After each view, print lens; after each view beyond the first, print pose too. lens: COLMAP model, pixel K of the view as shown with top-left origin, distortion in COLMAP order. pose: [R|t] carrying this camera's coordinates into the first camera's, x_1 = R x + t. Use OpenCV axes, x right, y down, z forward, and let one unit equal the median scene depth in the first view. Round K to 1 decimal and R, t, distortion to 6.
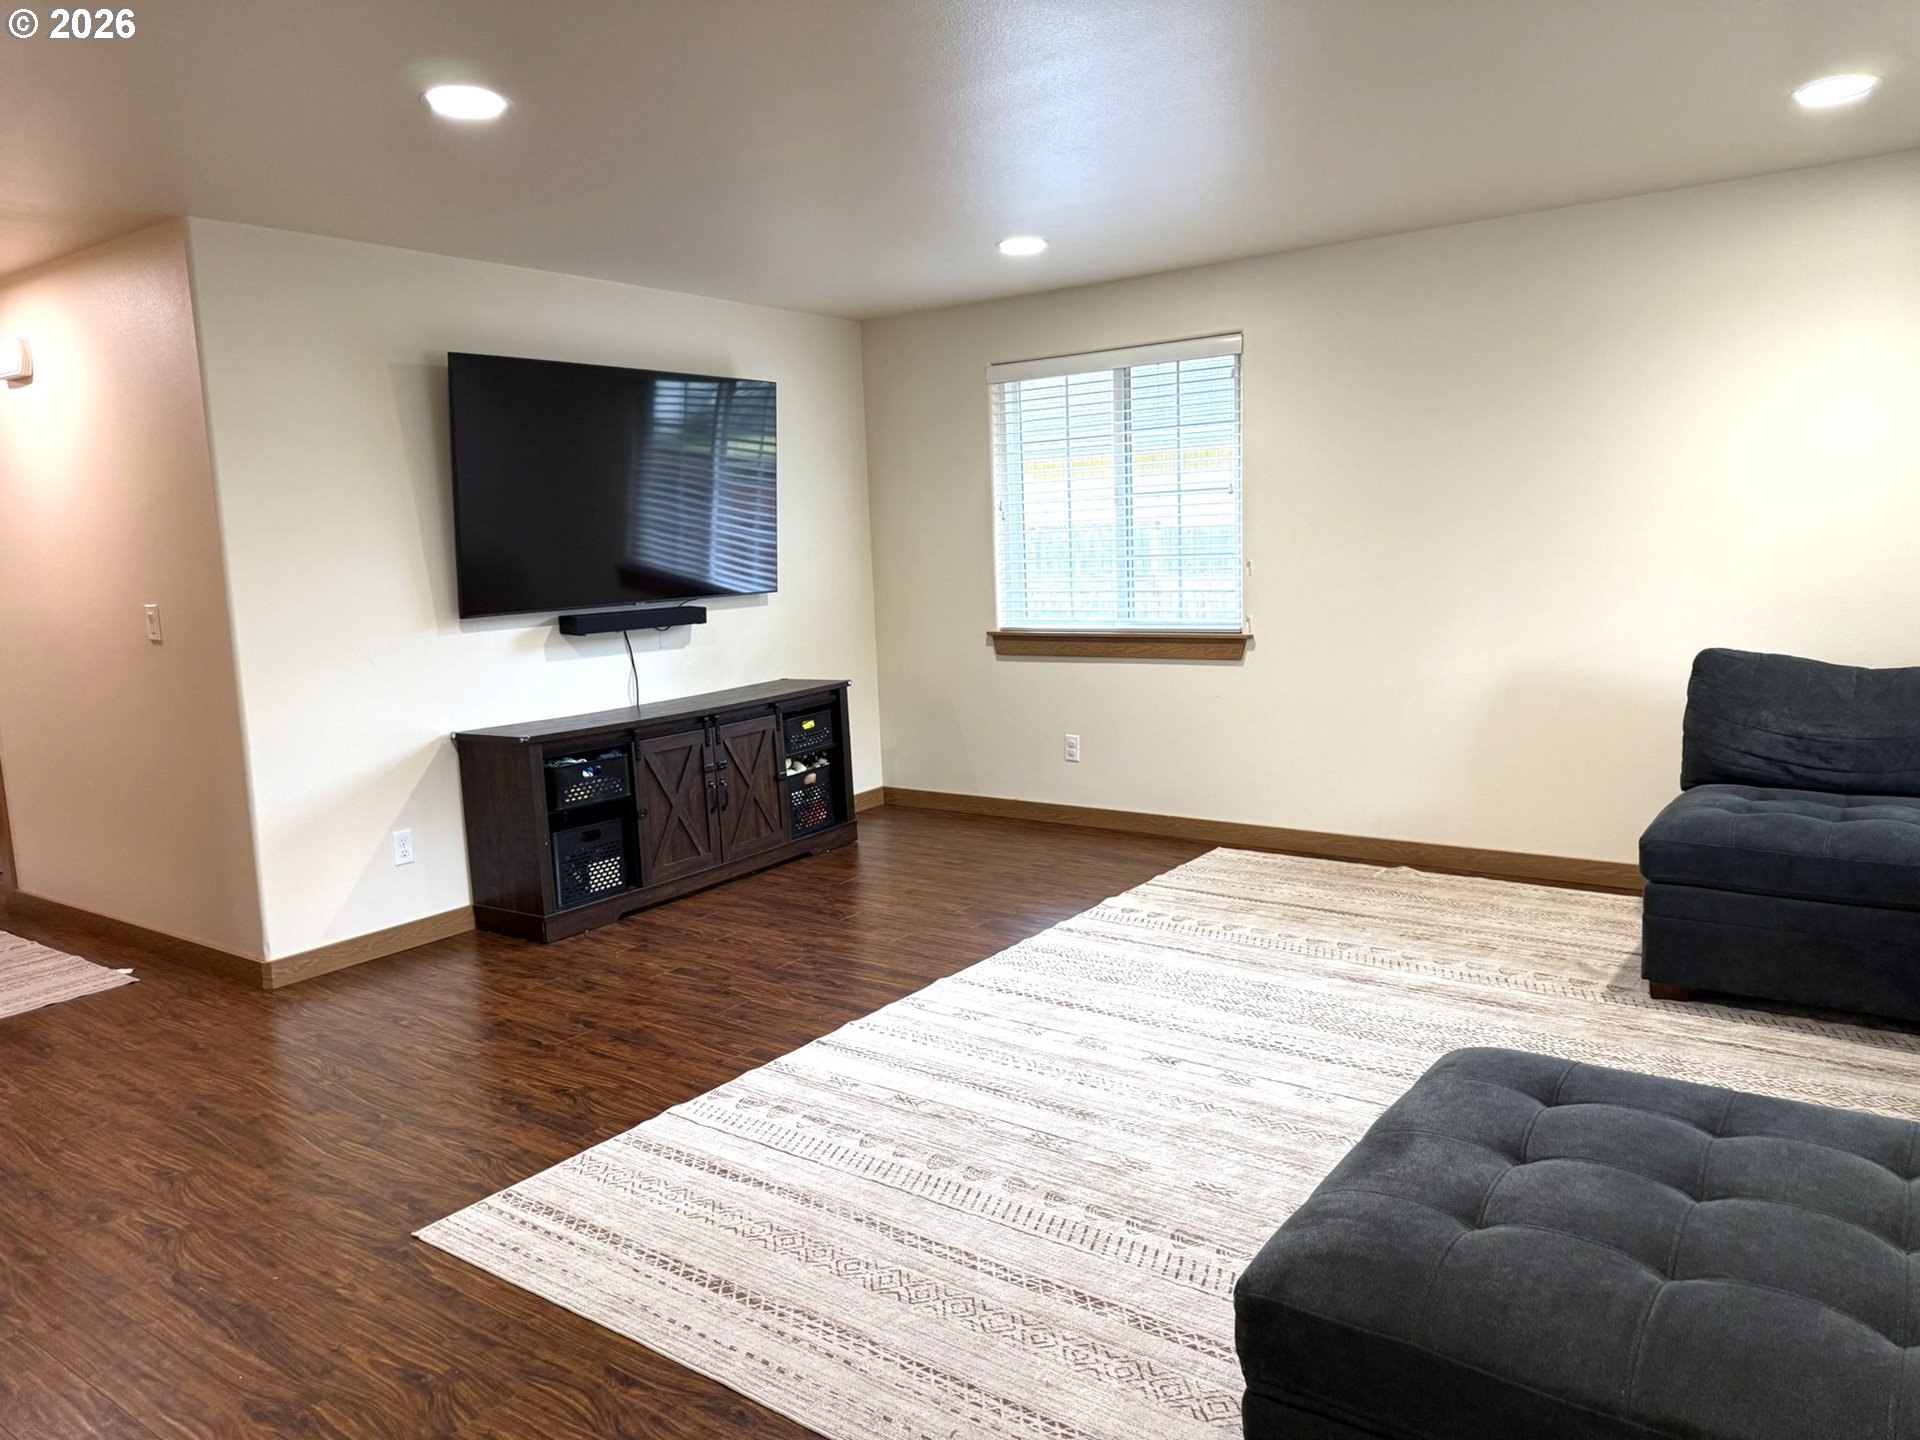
lens RADIAL K [[1346.7, 0, 955.4], [0, 1346.7, 710.8], [0, 0, 1]] dist [0.081448, -0.121521]
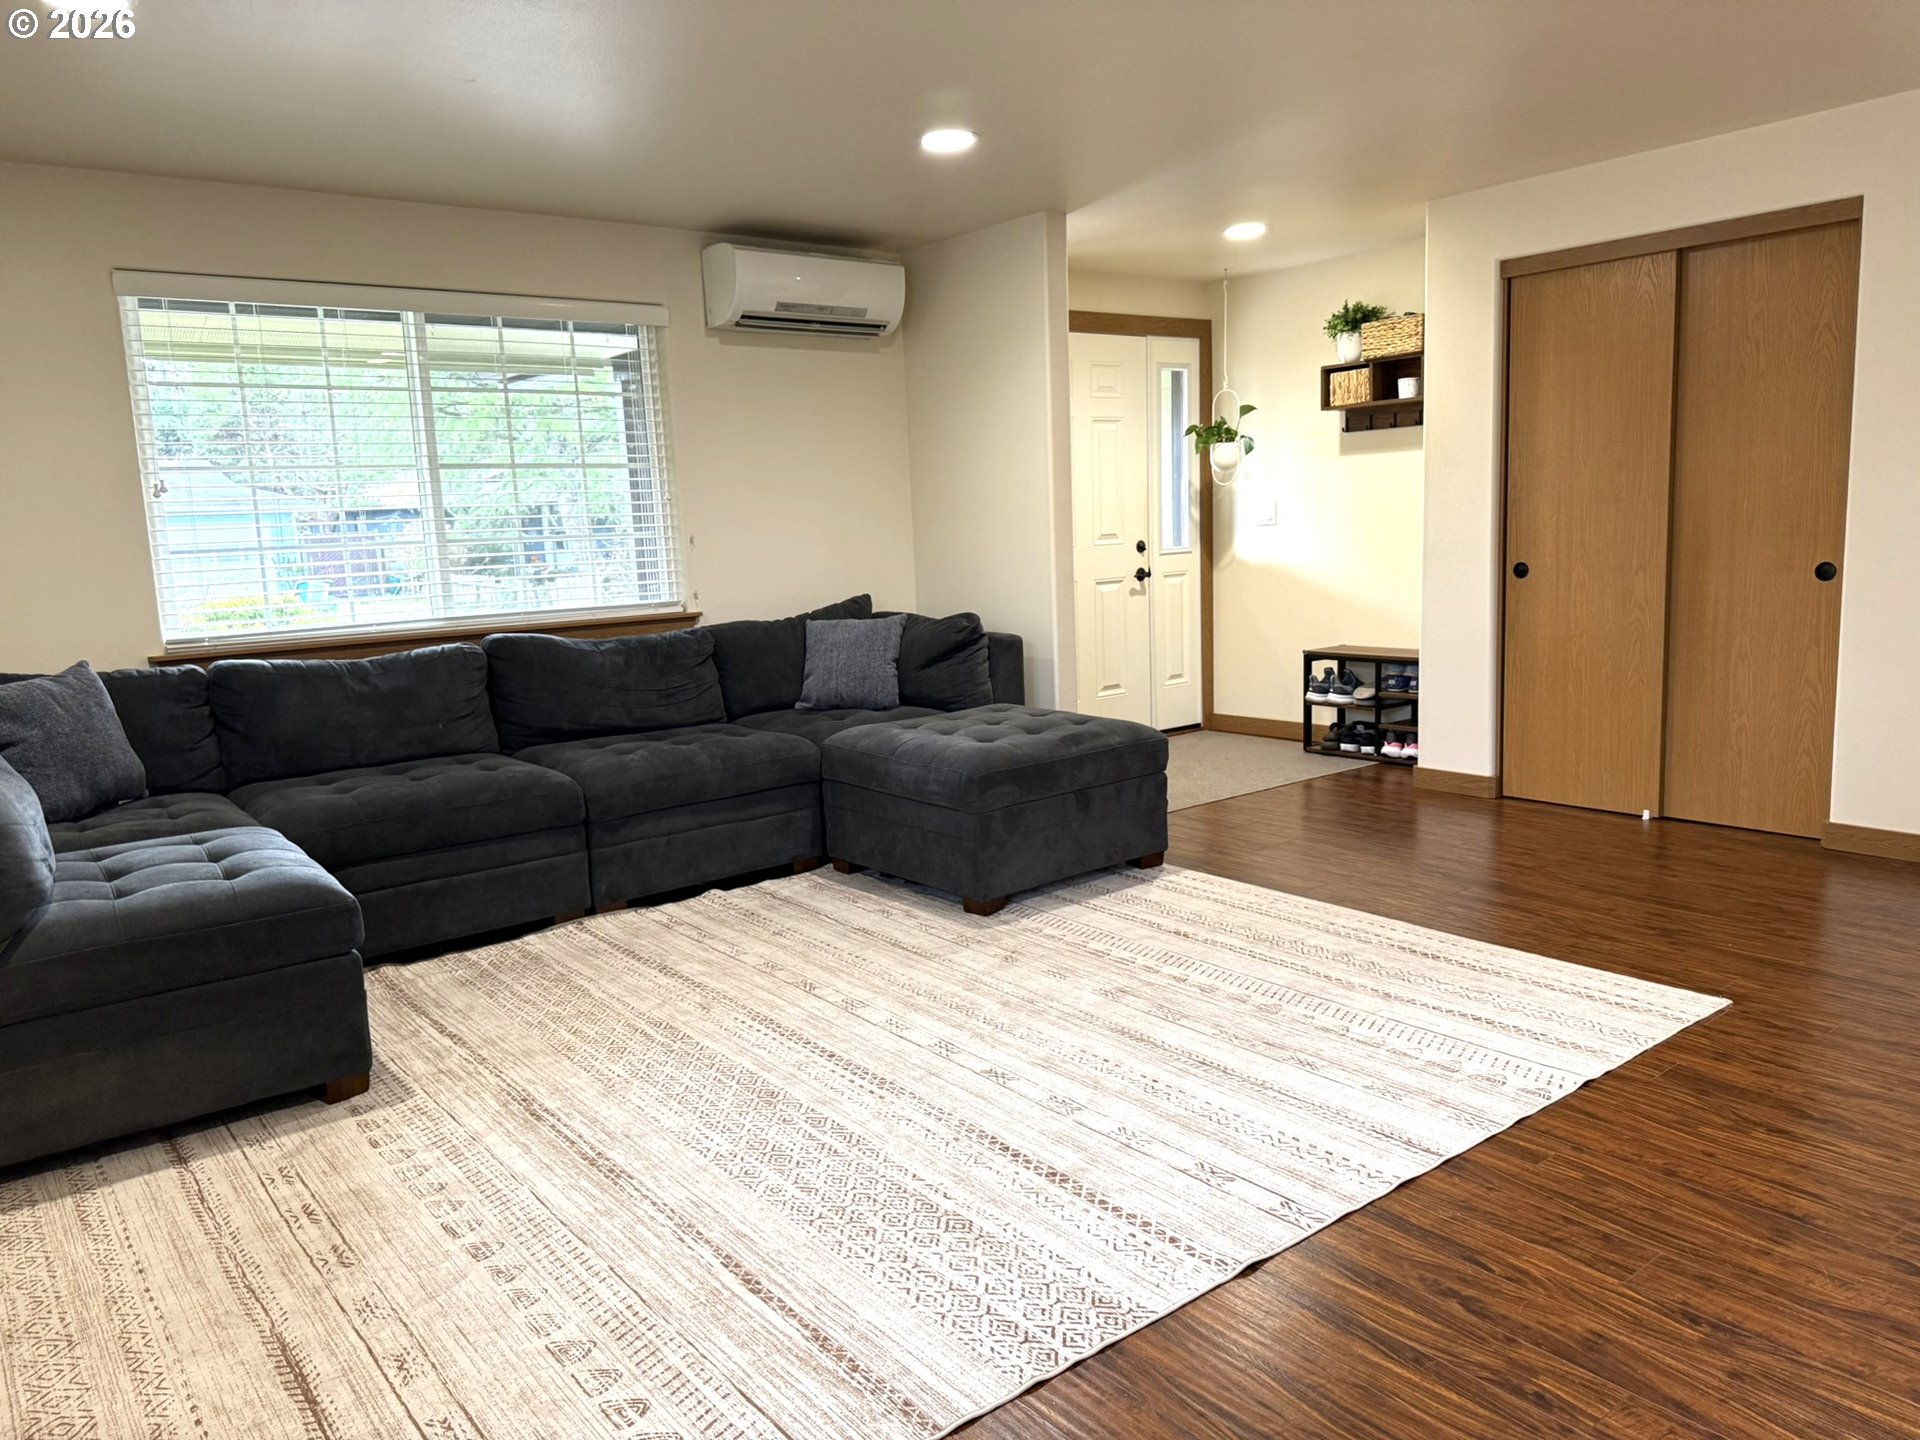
lens RADIAL K [[1346.7, 0, 955.4], [0, 1346.7, 710.8], [0, 0, 1]] dist [0.081448, -0.121521]
pose [[-0.960475, 0.043387, 0.274963, -0.063955], [0.116960, 0.959257, 0.257190, -0.178625], [-0.252601, 0.279184, -0.926417, 1.617952]]
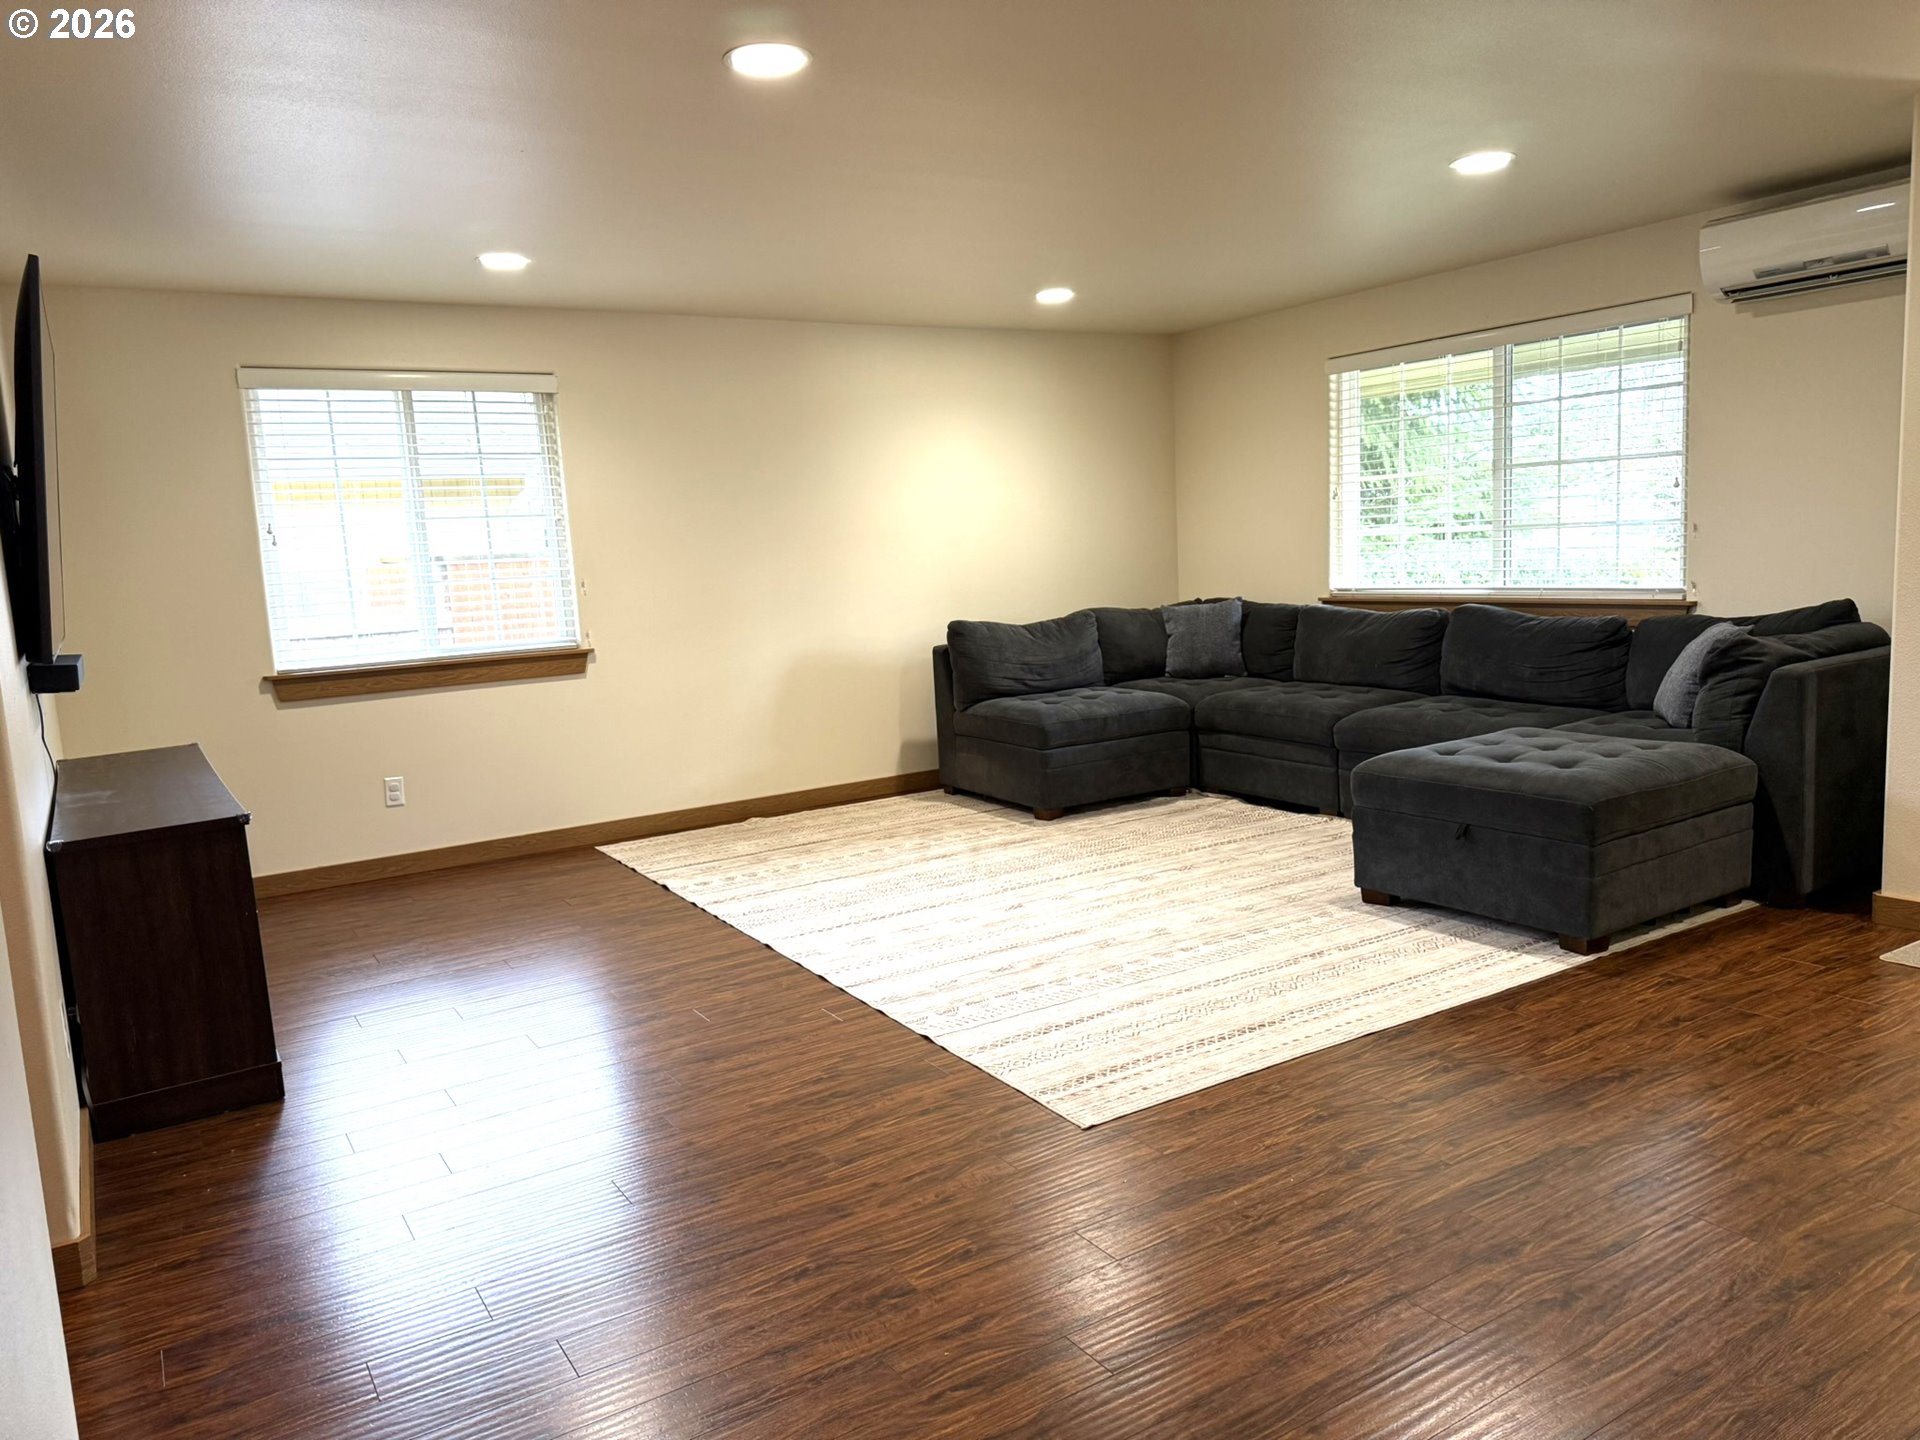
lens RADIAL K [[1346.7, 0, 955.4], [0, 1346.7, 710.8], [0, 0, 1]] dist [0.081448, -0.121521]
pose [[0.369126, -0.096000, 0.924408, -1.035614], [0.159069, 0.986500, 0.038930, -0.002751], [-0.915665, 0.132675, 0.379414, 0.469880]]
